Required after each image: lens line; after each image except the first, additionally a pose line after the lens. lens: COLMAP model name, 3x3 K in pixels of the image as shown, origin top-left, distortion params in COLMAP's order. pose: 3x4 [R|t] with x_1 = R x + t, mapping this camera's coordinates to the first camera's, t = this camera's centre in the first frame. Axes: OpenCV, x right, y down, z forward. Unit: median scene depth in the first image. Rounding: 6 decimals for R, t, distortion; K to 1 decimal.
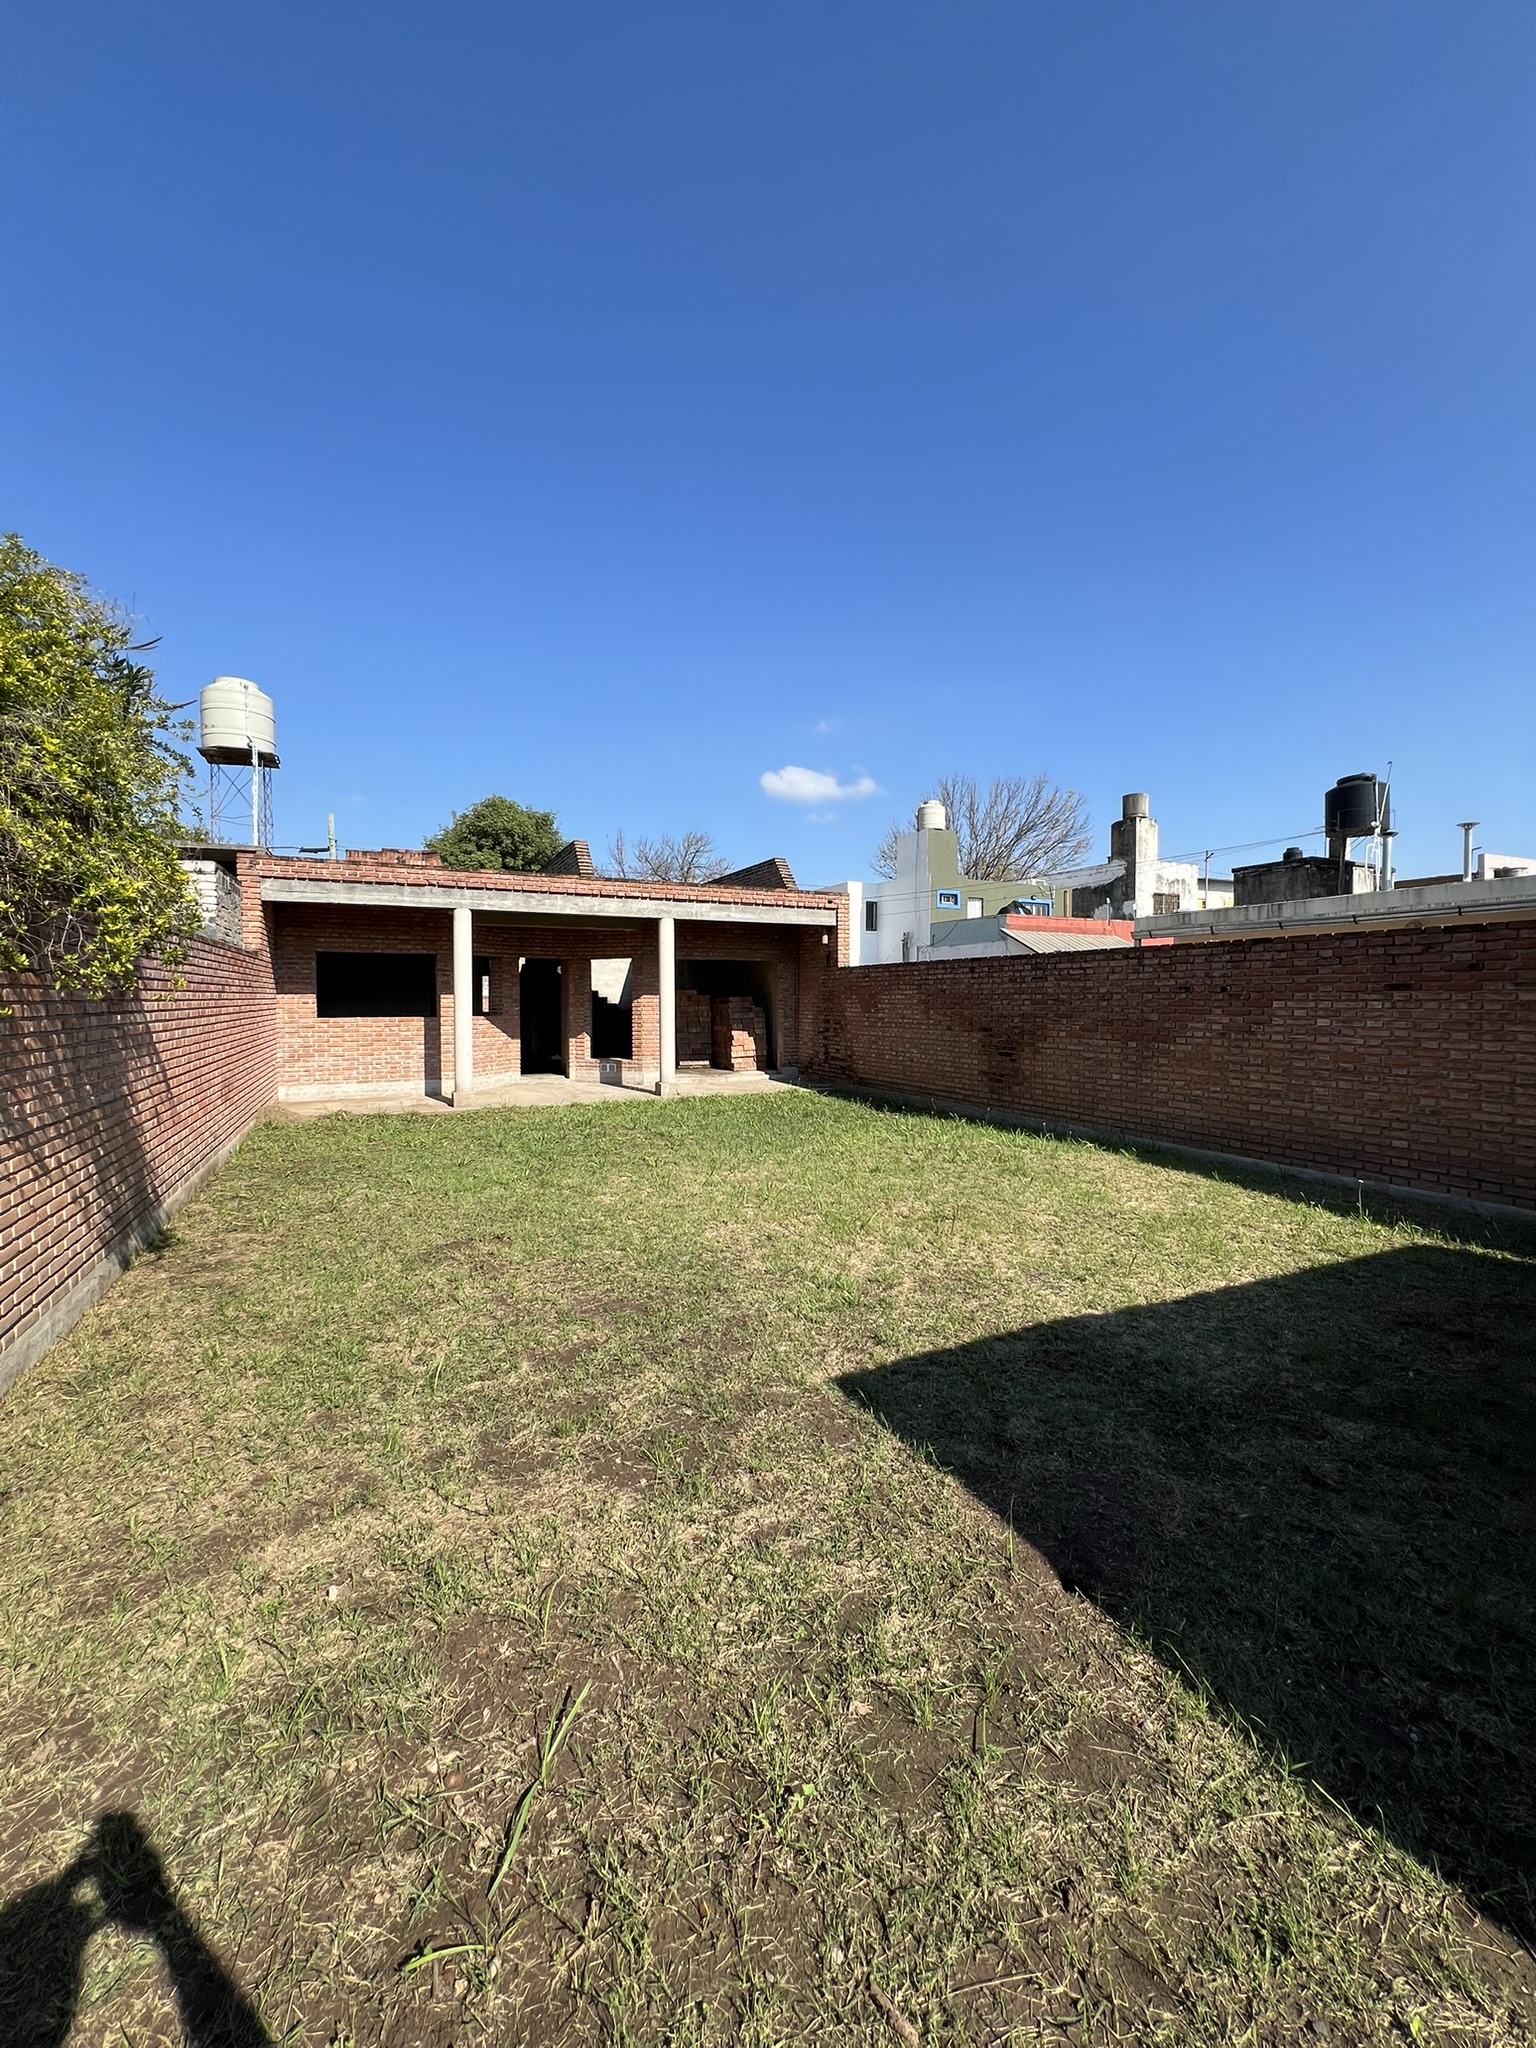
lens RADIAL K [[819.0, 0, 762.3], [0, 819.0, 1014.7], [0, 0, 1]] dist [-0.004467, -0.000186]
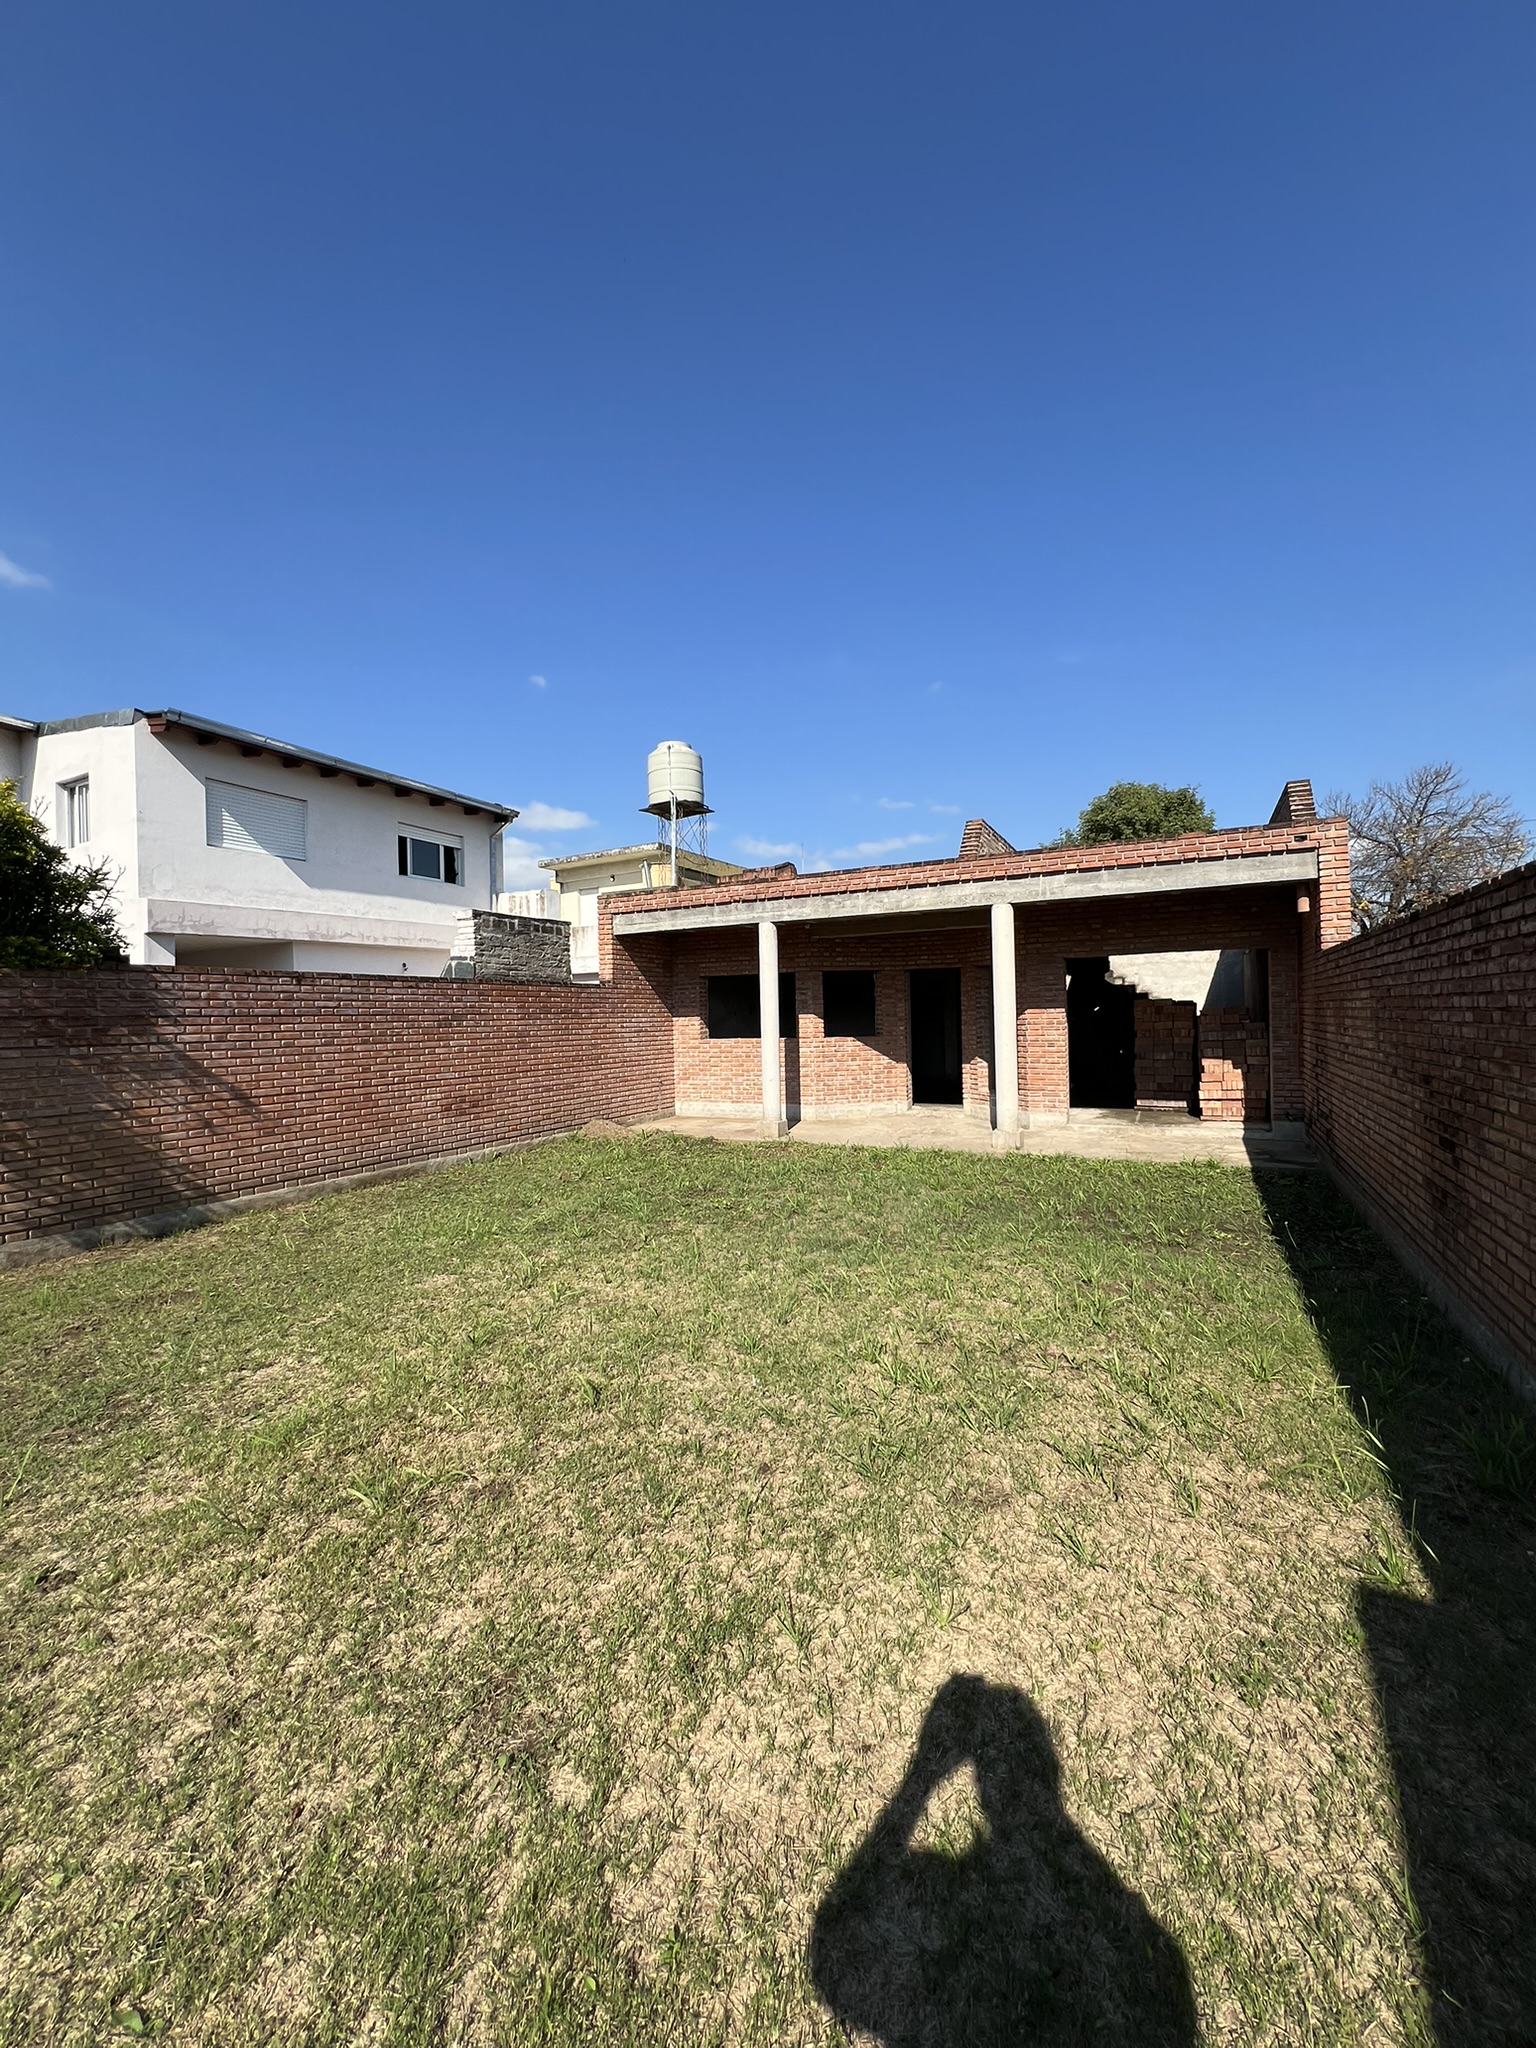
lens RADIAL K [[819.0, 0, 764.7], [0, 819.0, 1023.0], [0, 0, 1]] dist [-0.004467, -0.000186]
pose [[0.617322, -0.011440, -0.786628, 0.319811], [0.006198, 0.999934, -0.009678, -0.005923], [0.786686, 0.001099, 0.617352, 0.379089]]
